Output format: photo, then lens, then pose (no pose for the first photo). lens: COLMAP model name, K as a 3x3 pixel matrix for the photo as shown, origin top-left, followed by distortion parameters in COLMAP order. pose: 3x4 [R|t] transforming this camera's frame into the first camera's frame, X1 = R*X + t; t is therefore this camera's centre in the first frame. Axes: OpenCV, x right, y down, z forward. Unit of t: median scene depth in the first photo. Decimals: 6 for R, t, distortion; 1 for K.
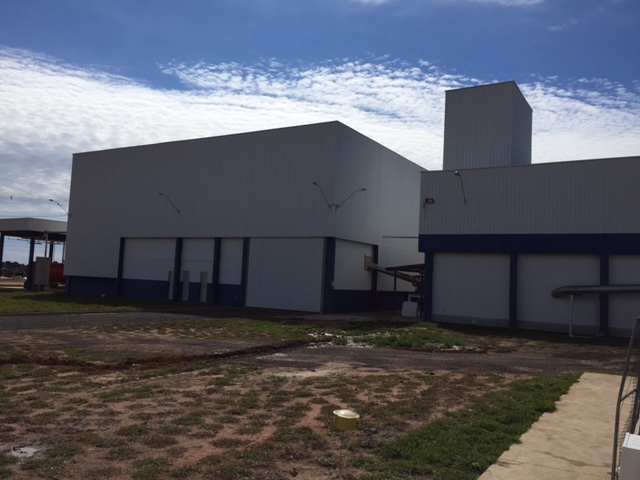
lens RADIAL K [[549.1, 0, 320.0], [0, 549.1, 240.0], [0, 0, 1]] dist [0.093095, -0.148347]
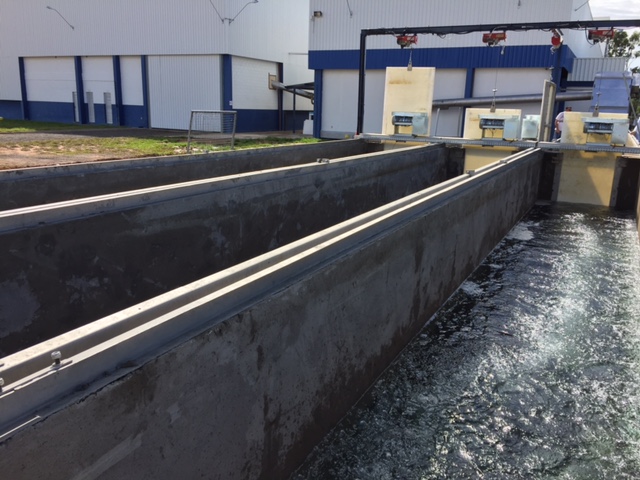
lens RADIAL K [[549.1, 0, 320.0], [0, 549.1, 240.0], [0, 0, 1]] dist [0.093095, -0.148347]
pose [[0.997385, -0.033811, 0.063870, 0.102466], [0.012262, 0.950166, 0.311503, 0.003194], [-0.071219, -0.309906, 0.948096, -0.053514]]
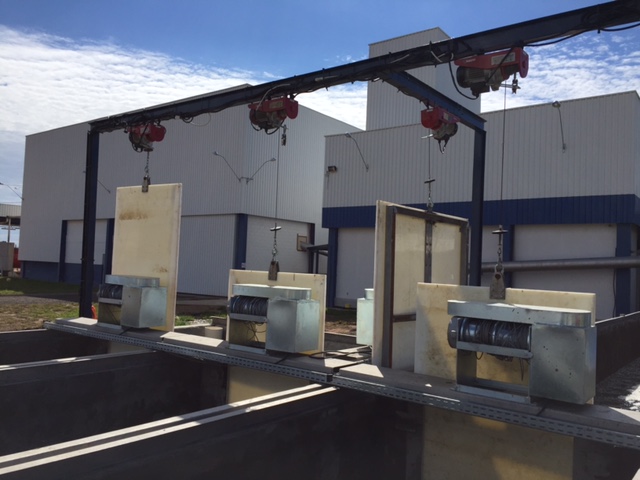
lens RADIAL K [[549.1, 0, 320.0], [0, 549.1, 240.0], [0, 0, 1]] dist [0.093095, -0.148347]
pose [[0.993719, -0.012621, -0.111191, 0.224488], [0.015042, 0.999667, 0.020964, 0.018958], [0.110889, -0.022505, 0.993578, 0.105532]]
